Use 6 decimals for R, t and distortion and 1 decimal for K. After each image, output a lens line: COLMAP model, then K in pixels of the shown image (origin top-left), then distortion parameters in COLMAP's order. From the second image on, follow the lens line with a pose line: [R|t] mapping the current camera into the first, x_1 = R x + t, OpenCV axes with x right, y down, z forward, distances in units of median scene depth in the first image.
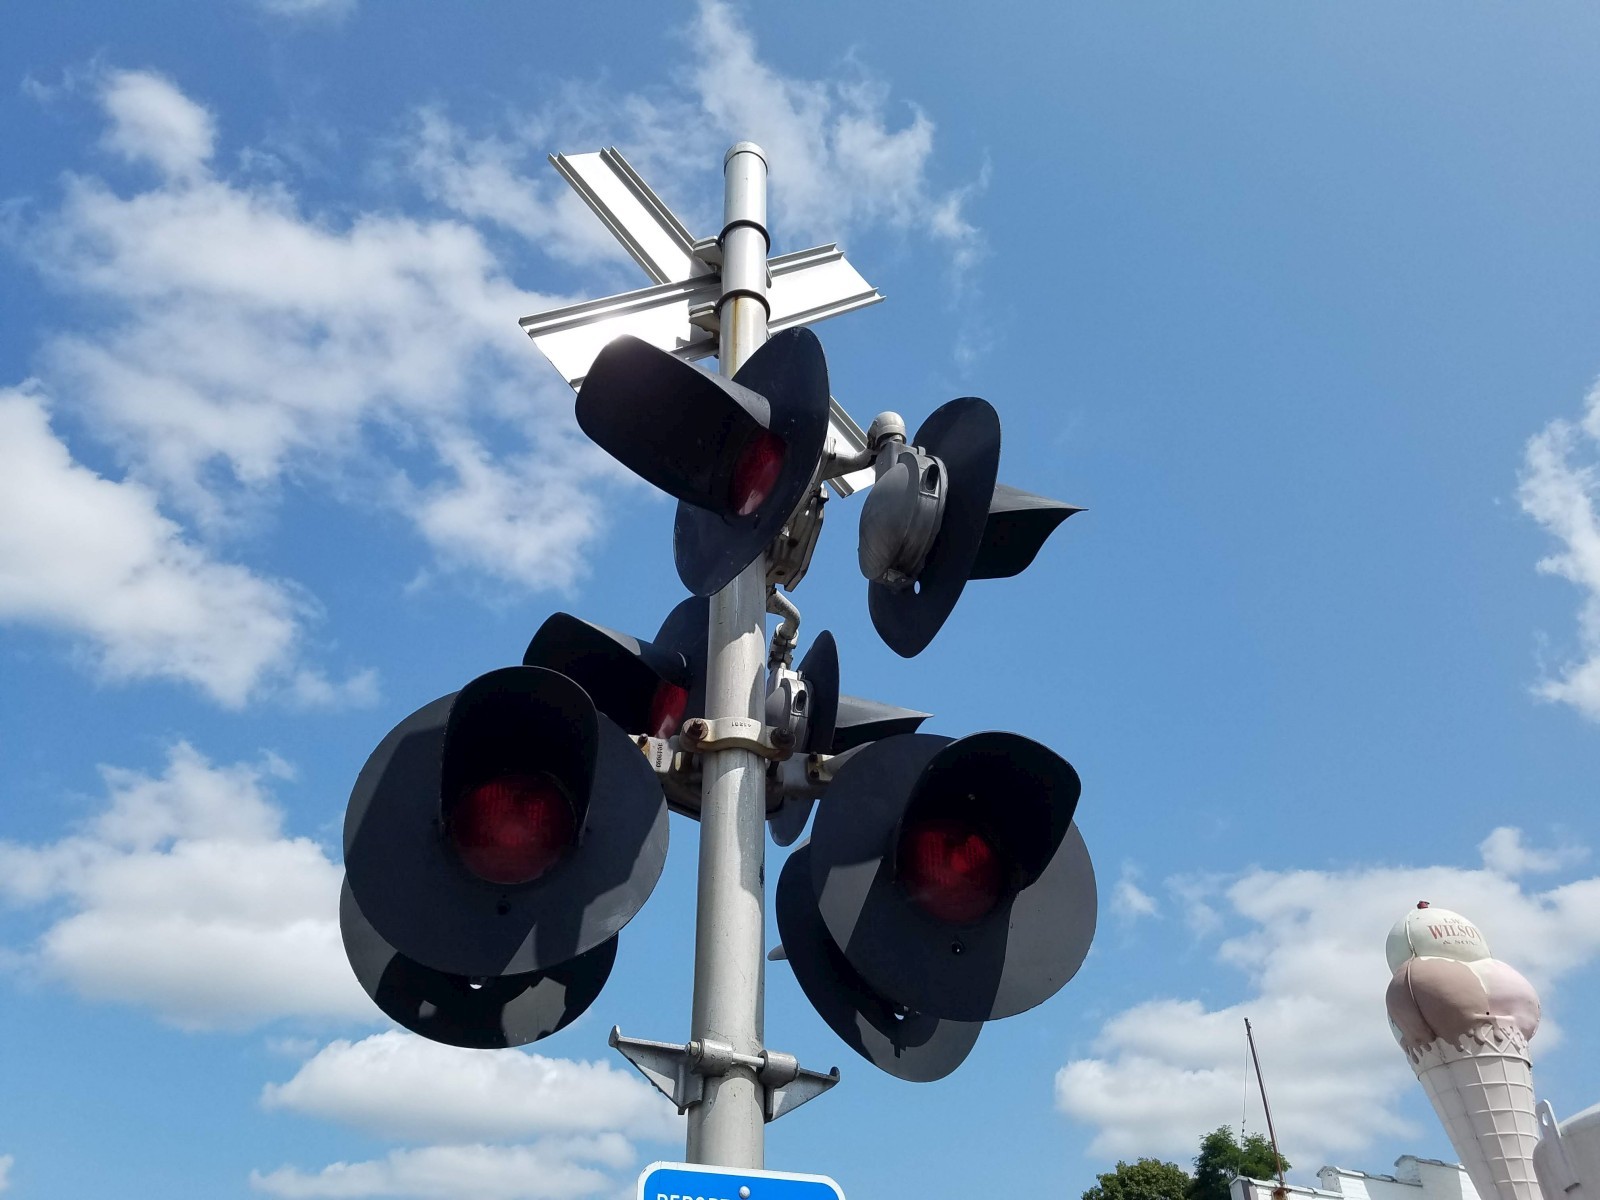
lens RADIAL K [[1210.2, 0, 765.6], [0, 1210.2, 594.8], [0, 0, 1]] dist [0.103860, -0.098318]
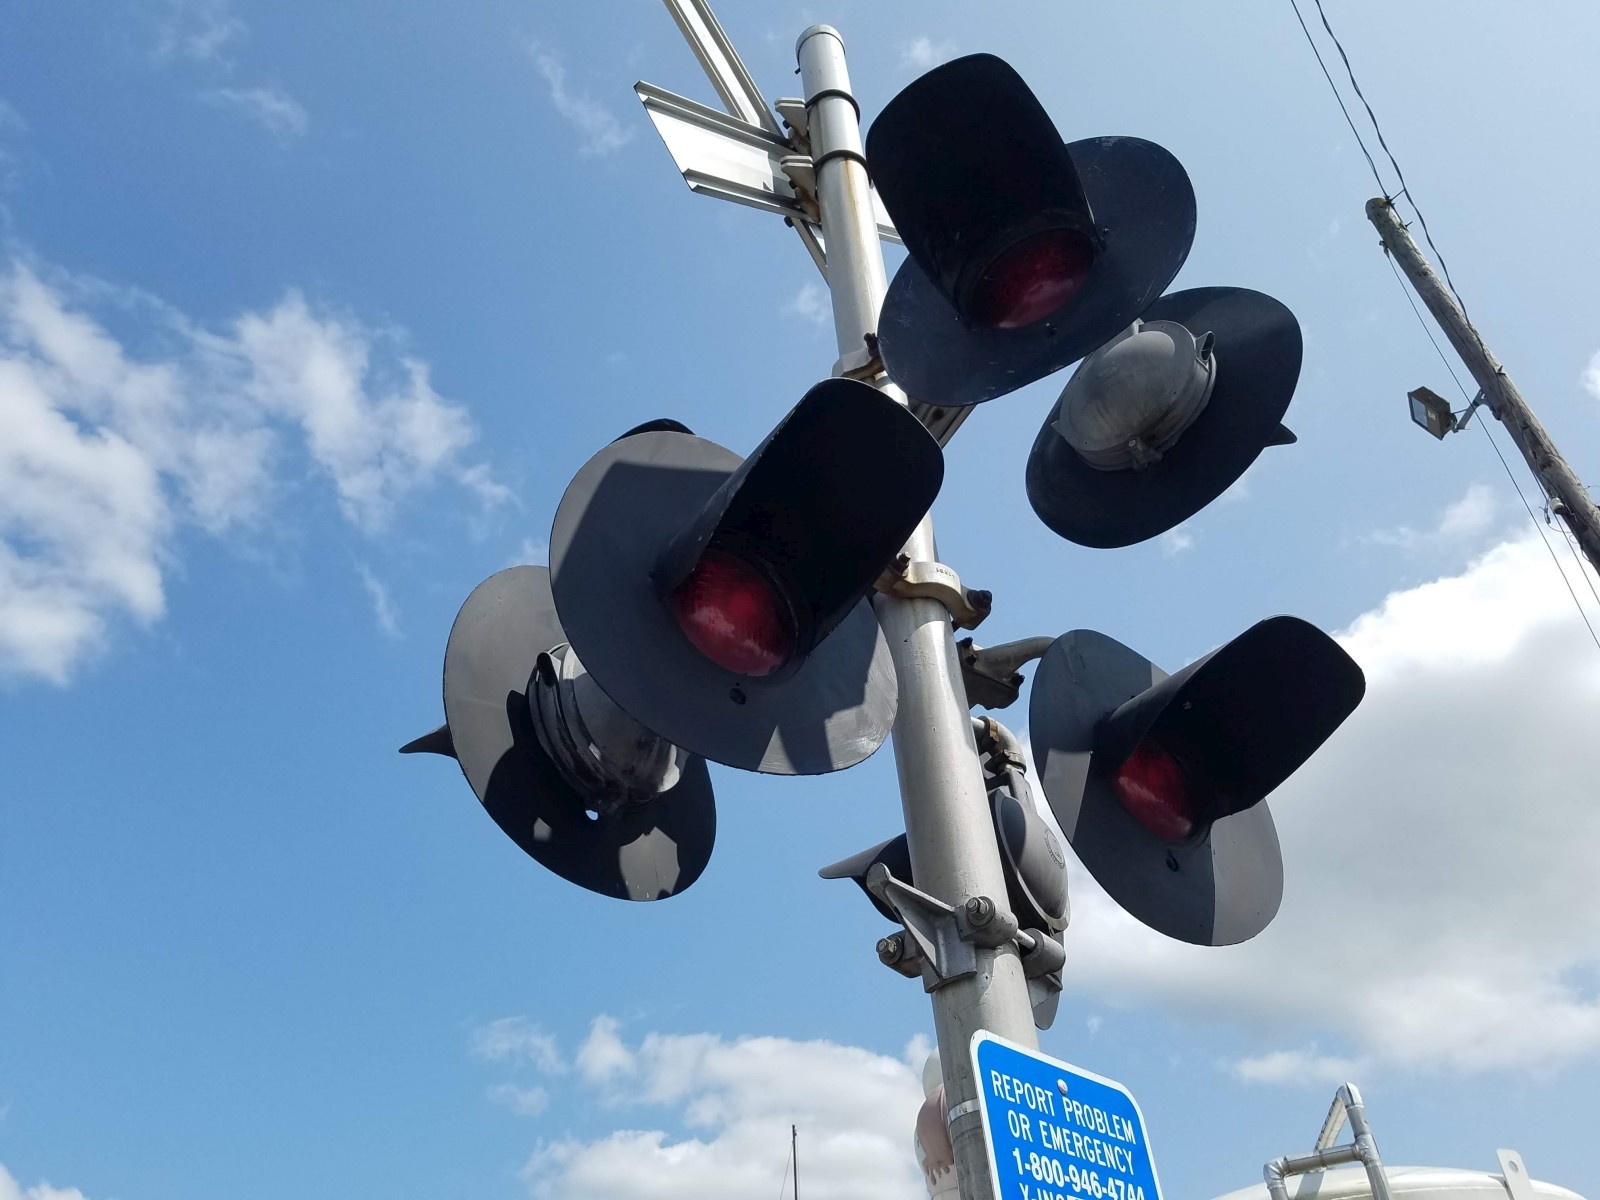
lens RADIAL K [[1227.9, 0, 780.7], [0, 1227.9, 611.2], [0, 0, 1]] dist [0.113070, -0.095752]
pose [[0.929424, 0.223890, 0.293335, -0.375805], [-0.209492, 0.974528, -0.080047, 0.228828], [-0.303785, 0.012946, 0.952653, 0.231117]]
